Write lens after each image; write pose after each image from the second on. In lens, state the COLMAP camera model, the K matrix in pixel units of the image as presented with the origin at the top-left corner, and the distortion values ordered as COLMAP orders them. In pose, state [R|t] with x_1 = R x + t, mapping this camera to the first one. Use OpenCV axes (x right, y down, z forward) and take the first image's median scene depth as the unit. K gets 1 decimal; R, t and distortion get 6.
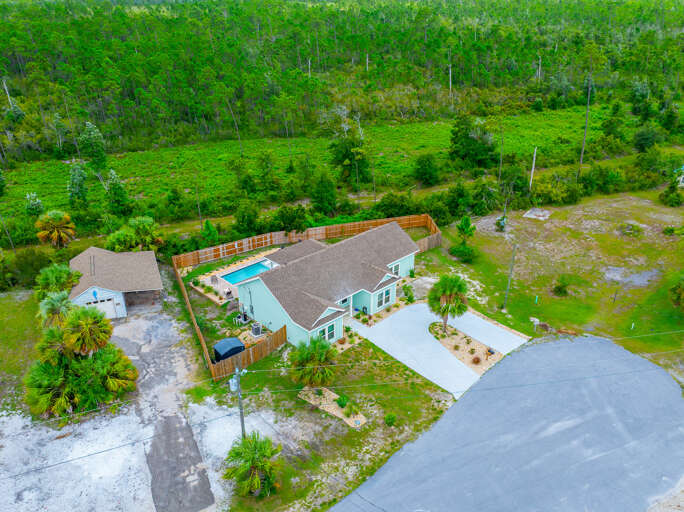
lens RADIAL K [[581.7, 0, 342.0], [0, 581.7, 255.7], [0, 0, 1]] dist [-0.046873, -0.004853]
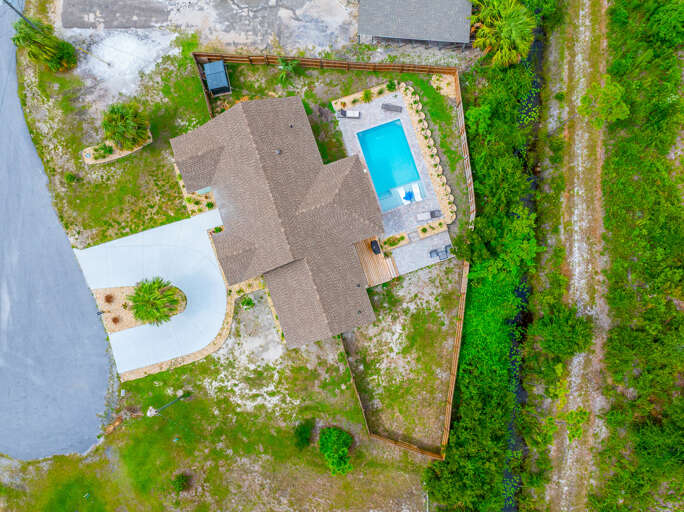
lens RADIAL K [[581.7, 0, 341.8], [0, 581.7, 256.5], [0, 0, 1]] dist [-0.046873, -0.004853]
pose [[-0.430312, 0.902107, -0.032166, 0.027486], [-0.402436, -0.159825, 0.901389, -0.997429], [0.808008, 0.400823, 0.431815, 0.991937]]
